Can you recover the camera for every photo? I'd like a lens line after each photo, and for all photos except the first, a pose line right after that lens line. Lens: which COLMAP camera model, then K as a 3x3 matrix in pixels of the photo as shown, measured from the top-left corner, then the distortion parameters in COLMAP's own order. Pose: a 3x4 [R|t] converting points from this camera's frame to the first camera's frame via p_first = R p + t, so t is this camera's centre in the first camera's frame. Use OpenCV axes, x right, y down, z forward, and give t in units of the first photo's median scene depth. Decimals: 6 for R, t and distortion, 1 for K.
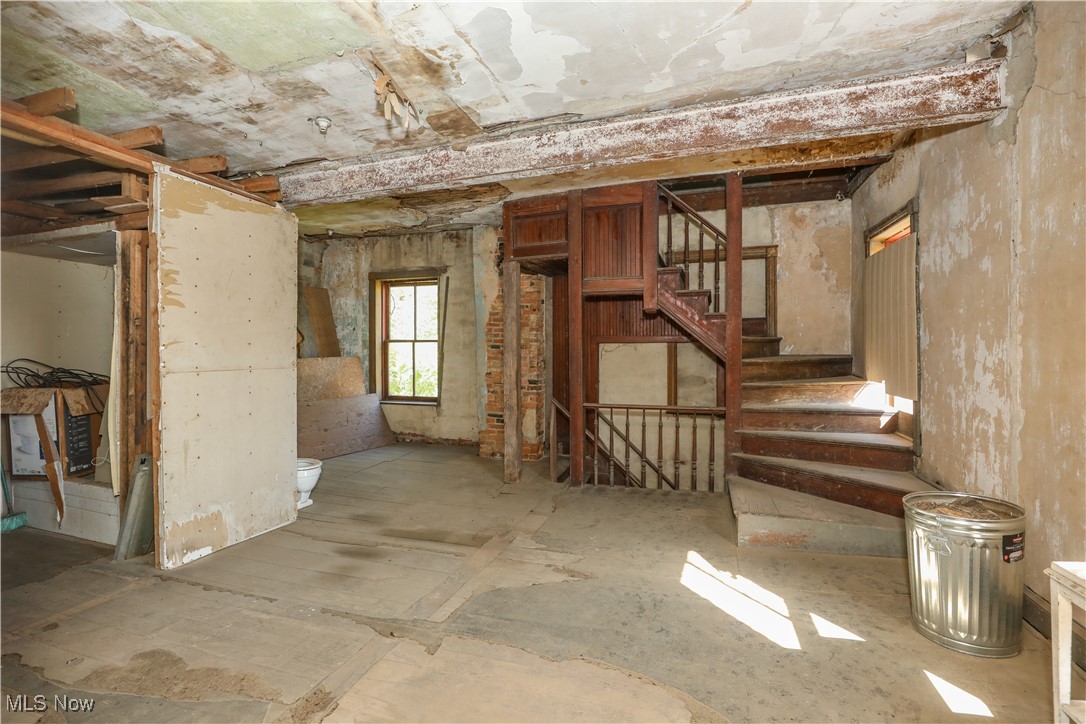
lens RADIAL K [[466.8, 0, 543.0], [0, 466.8, 362.0], [0, 0, 1]] dist [-0.022433, 0.000574]
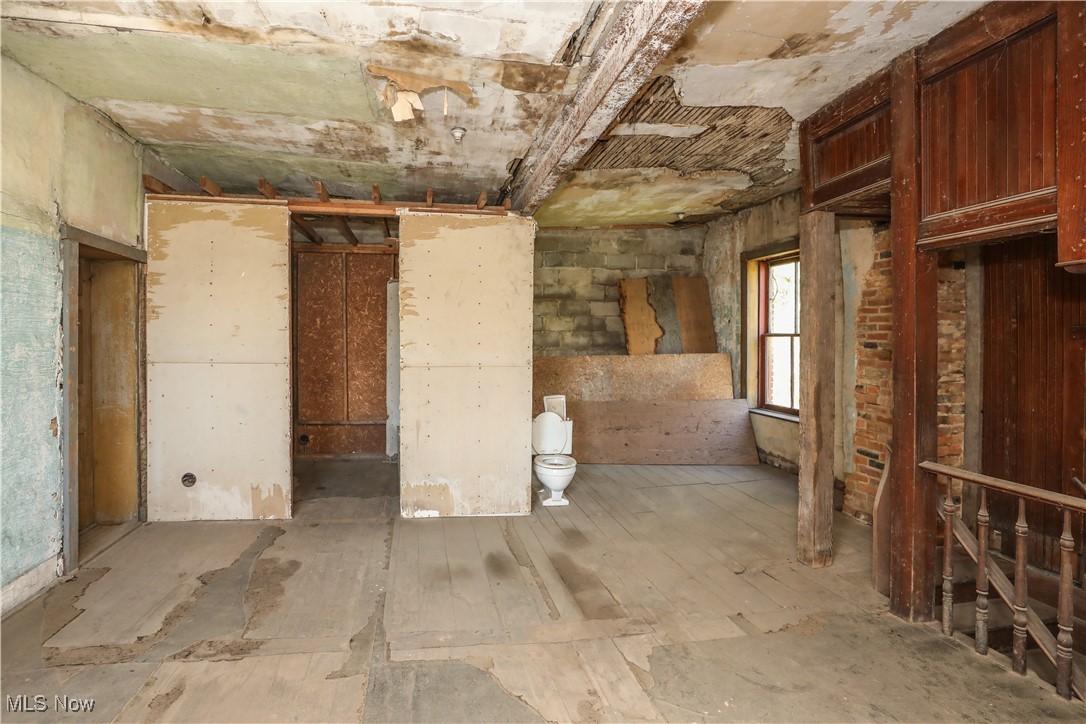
lens RADIAL K [[513.9, 0, 542.2], [0, 513.9, 345.7], [0, 0, 1]] dist [-0.046102, 0.016404]
pose [[0.483419, 0.016681, -0.875230, 0.492580], [-0.026786, 0.999632, 0.004258, -0.040582], [0.874979, 0.021385, 0.483688, 0.491042]]
